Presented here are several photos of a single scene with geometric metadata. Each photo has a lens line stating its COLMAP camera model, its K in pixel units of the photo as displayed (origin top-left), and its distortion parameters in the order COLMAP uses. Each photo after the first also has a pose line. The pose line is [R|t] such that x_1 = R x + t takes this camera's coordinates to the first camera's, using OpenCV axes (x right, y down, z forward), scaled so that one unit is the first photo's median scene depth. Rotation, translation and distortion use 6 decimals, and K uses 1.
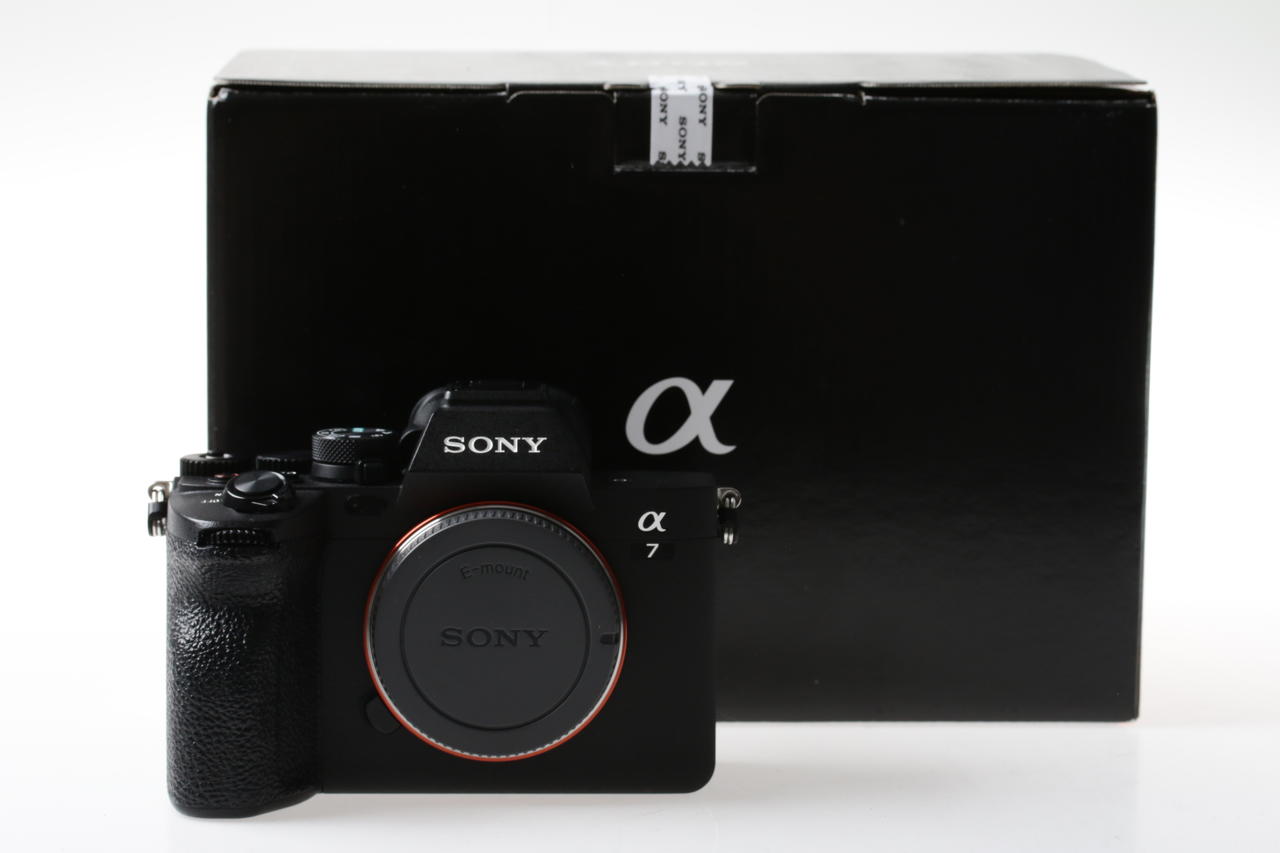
lens RADIAL K [[3783.8, 0, 639.6], [0, 3783.8, 426.8], [0, 0, 1]] dist [-0.014374, 0.000000]
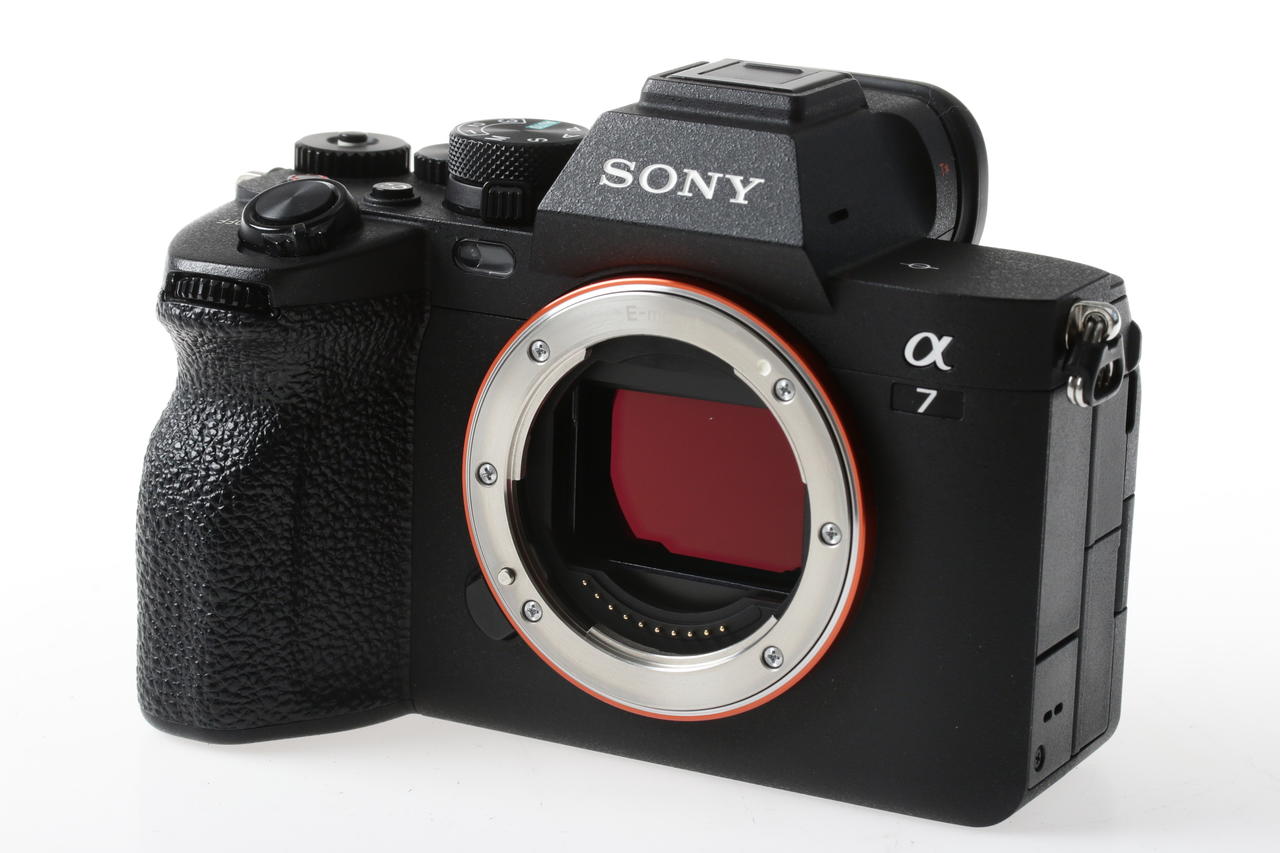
lens RADIAL K [[3783.8, 0, 640.6], [0, 3783.8, 426.5], [0, 0, 1]] dist [-0.014374, 0.000000]
pose [[0.879527, 0.144524, -0.453371, 0.221160], [-0.087342, 0.985606, 0.144747, -0.040998], [0.467765, -0.087710, 0.879490, 0.490828]]
